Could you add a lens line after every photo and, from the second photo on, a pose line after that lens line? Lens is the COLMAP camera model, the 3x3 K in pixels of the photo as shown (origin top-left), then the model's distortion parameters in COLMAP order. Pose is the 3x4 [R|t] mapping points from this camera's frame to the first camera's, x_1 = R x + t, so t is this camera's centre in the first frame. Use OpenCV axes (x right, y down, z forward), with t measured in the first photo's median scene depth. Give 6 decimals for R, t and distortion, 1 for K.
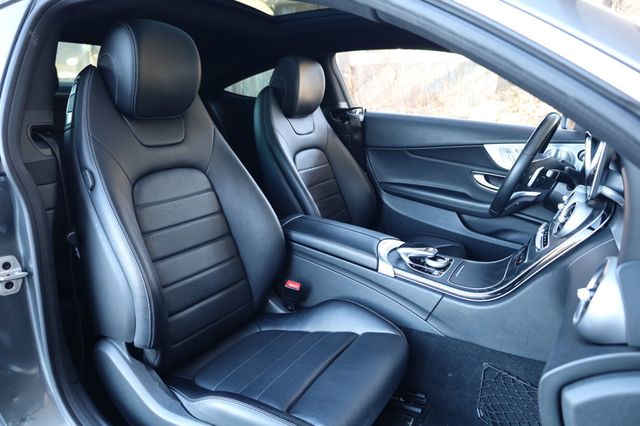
lens RADIAL K [[426.8, 0, 319.9], [0, 426.8, 211.8], [0, 0, 1]] dist [-0.020279, -0.000688]
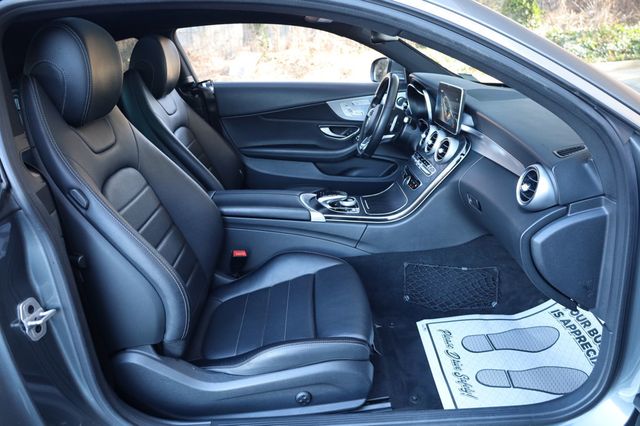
lens RADIAL K [[426.8, 0, 323.8], [0, 426.8, 213.0], [0, 0, 1]] dist [-0.020279, -0.000688]
pose [[0.845814, -0.245308, 0.473732, -0.373667], [0.195618, 0.968769, 0.152385, -0.055329], [-0.496318, -0.036218, 0.867385, -0.064693]]
